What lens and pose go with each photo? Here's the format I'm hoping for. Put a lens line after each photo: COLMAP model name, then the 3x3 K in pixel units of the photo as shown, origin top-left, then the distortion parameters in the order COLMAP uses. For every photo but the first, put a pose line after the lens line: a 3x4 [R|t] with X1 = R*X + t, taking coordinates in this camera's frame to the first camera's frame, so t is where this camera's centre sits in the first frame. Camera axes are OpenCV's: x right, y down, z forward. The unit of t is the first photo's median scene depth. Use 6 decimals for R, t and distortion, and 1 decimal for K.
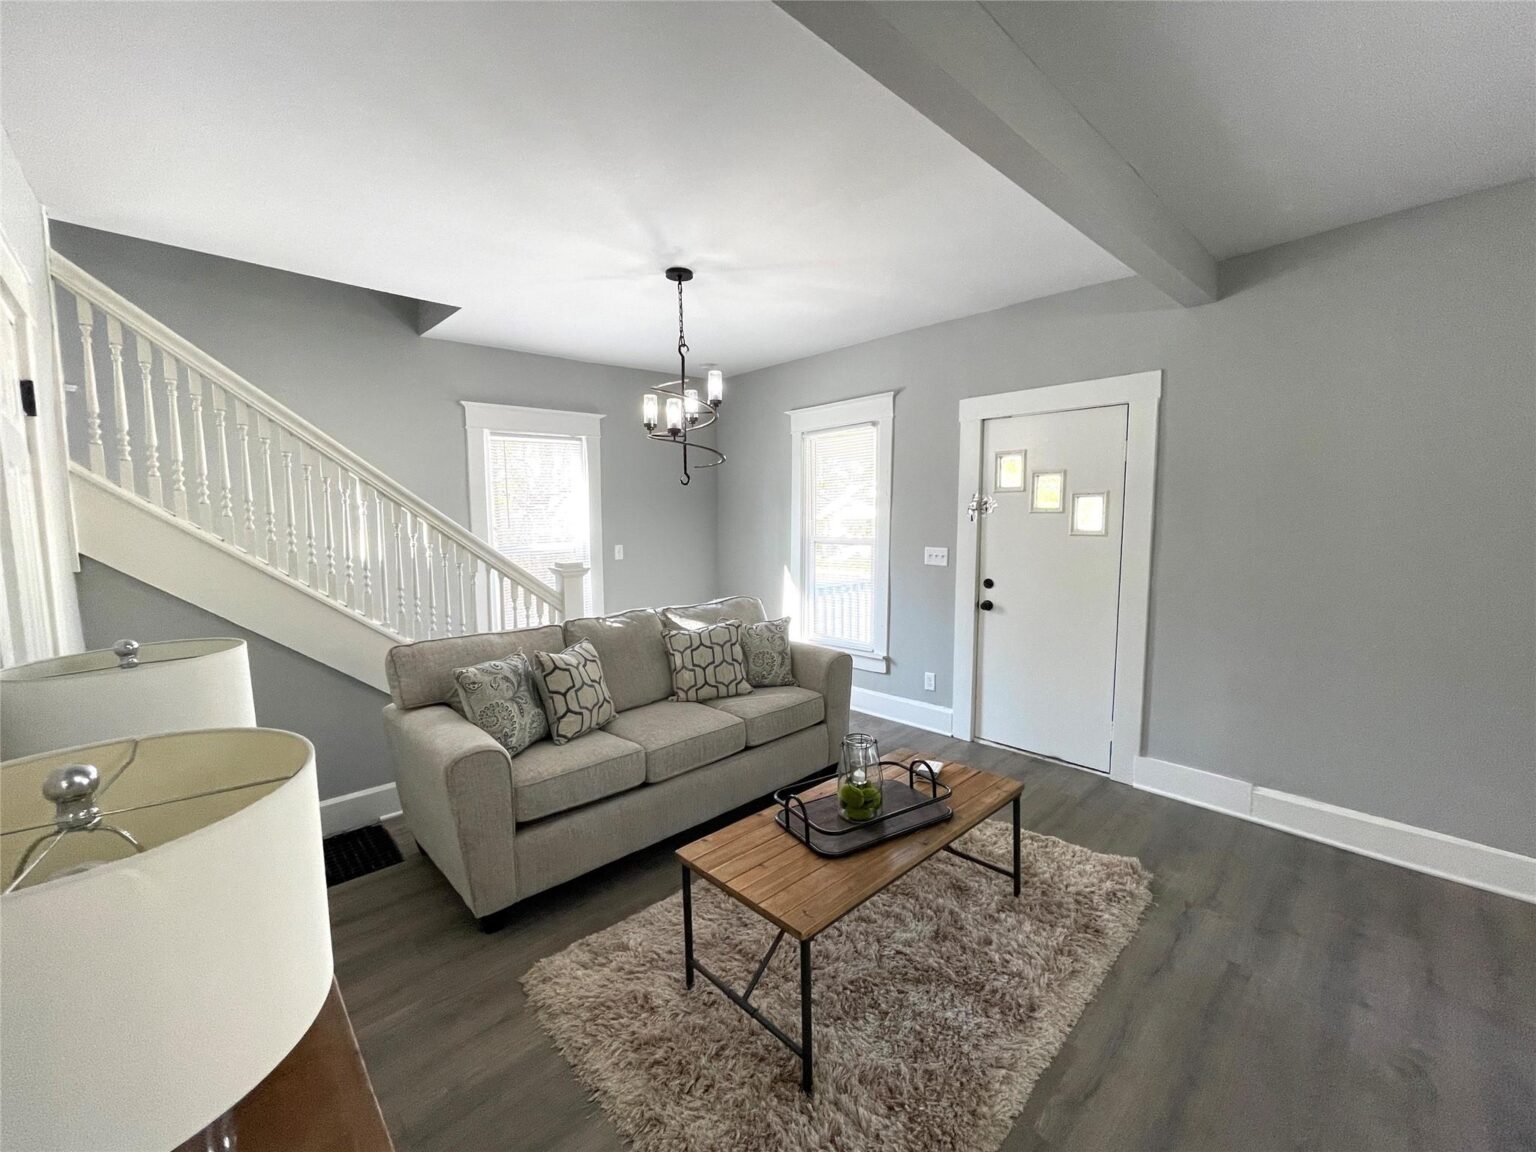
lens RADIAL K [[623.2, 0, 768.6], [0, 623.2, 571.9], [0, 0, 1]] dist [-0.003896, 0.000120]
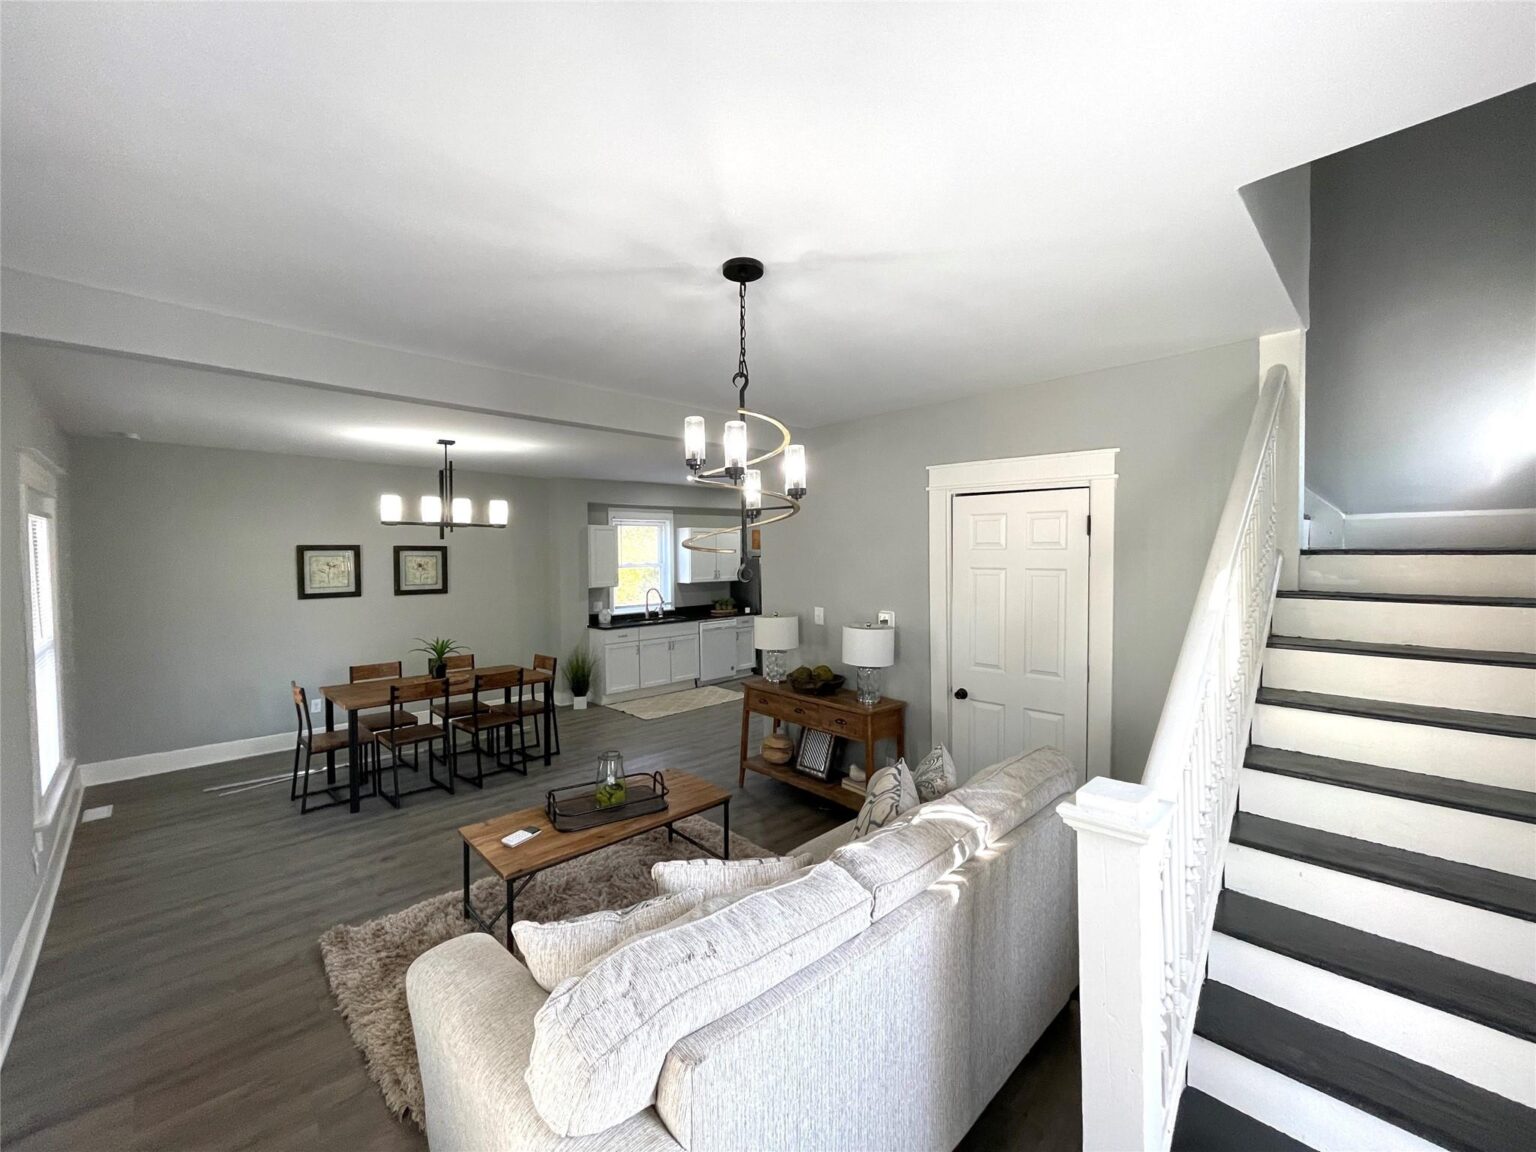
lens RADIAL K [[623.2, 0, 768.6], [0, 623.2, 571.9], [0, 0, 1]] dist [-0.003896, 0.000120]
pose [[-0.999475, 0.020445, -0.025135, -0.117974], [0.017239, 0.992415, 0.121721, -0.201153], [0.027433, 0.121224, -0.992246, 1.443556]]
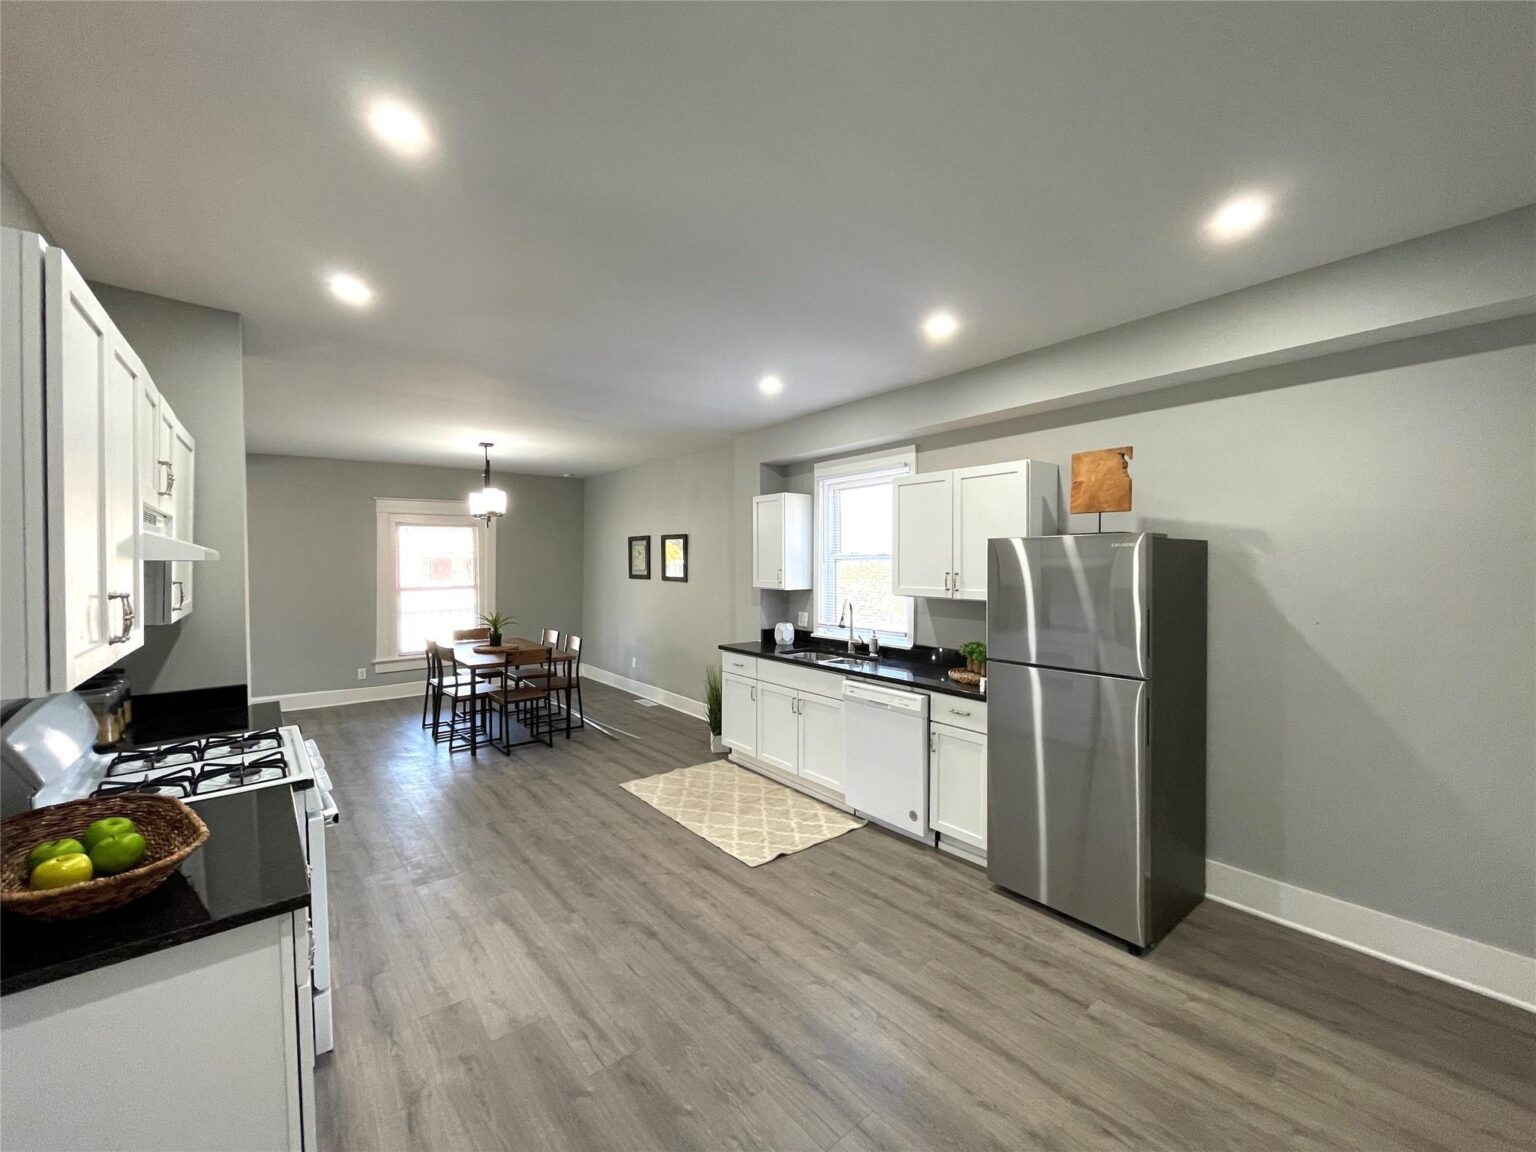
lens RADIAL K [[623.2, 0, 768.6], [0, 623.2, 571.9], [0, 0, 1]] dist [-0.003896, 0.000120]
pose [[0.066718, -0.008211, 0.997738, -1.031169], [0.094108, 0.995560, 0.001900, 0.066390], [-0.993324, 0.093769, 0.067195, -0.828487]]
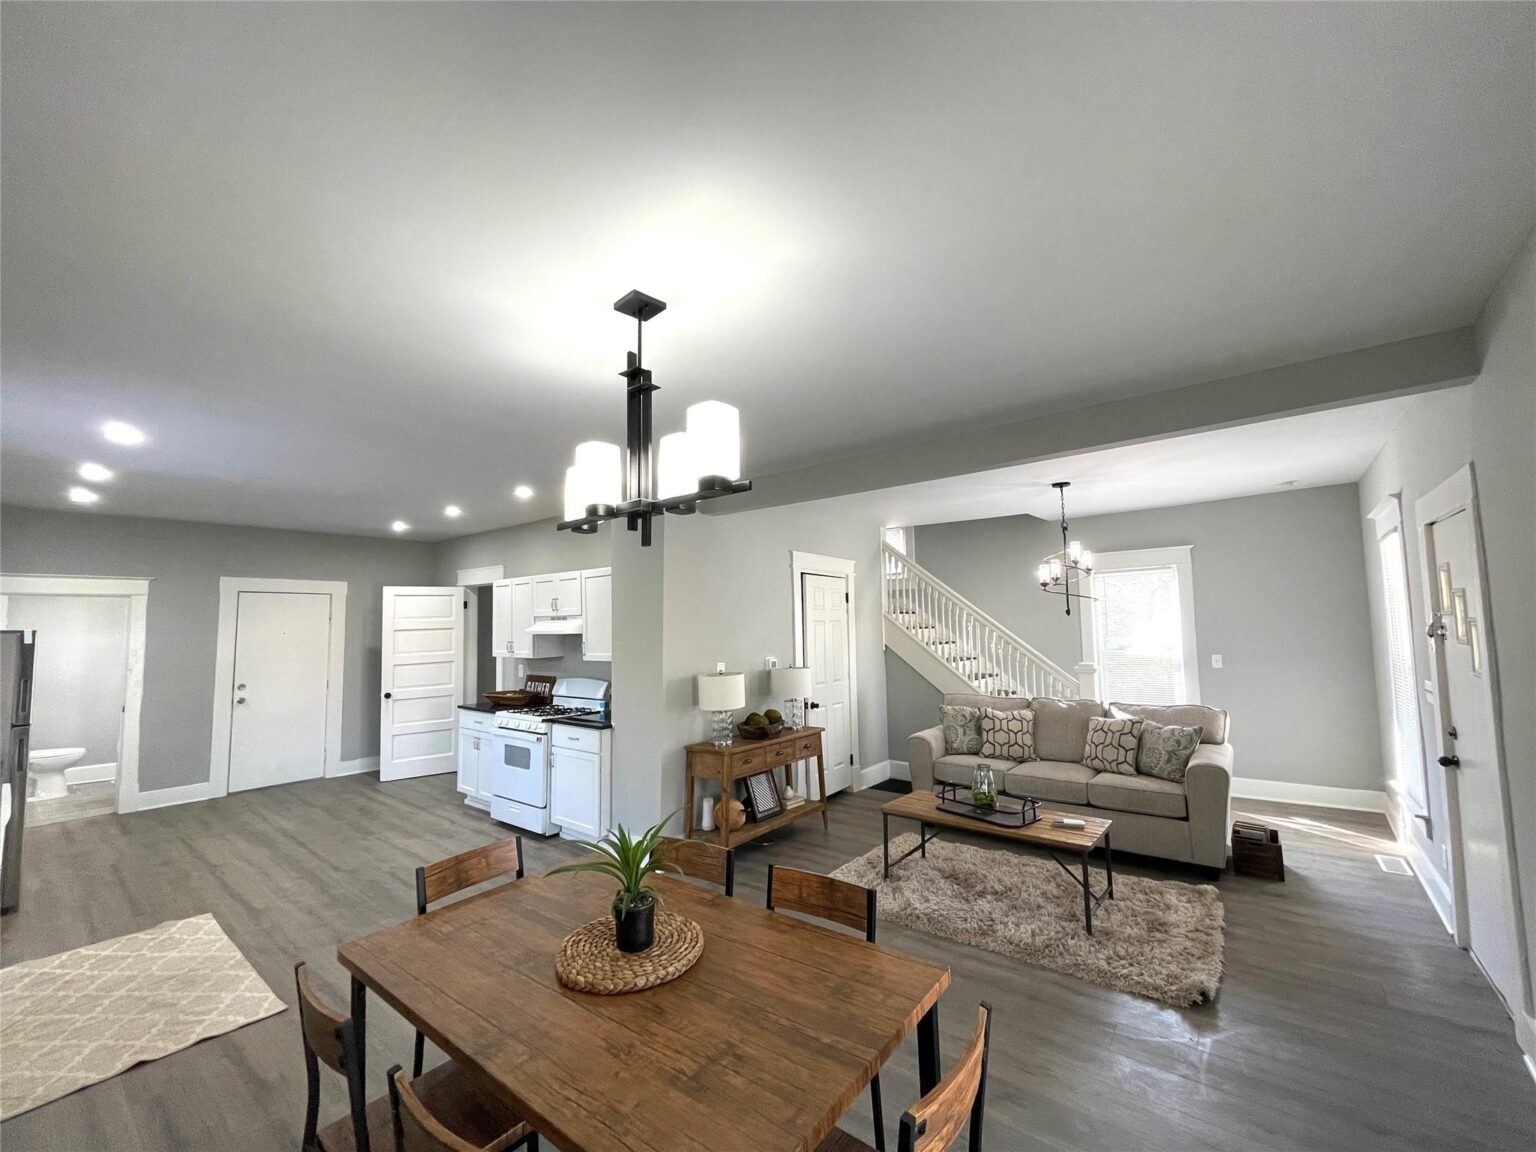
lens RADIAL K [[623.2, 0, 768.6], [0, 623.2, 571.9], [0, 0, 1]] dist [-0.003896, 0.000120]
pose [[0.137664, -0.069971, -0.988004, 1.121575], [-0.074138, 0.993975, -0.080724, -0.060400], [0.987700, 0.084362, 0.131647, 0.056360]]
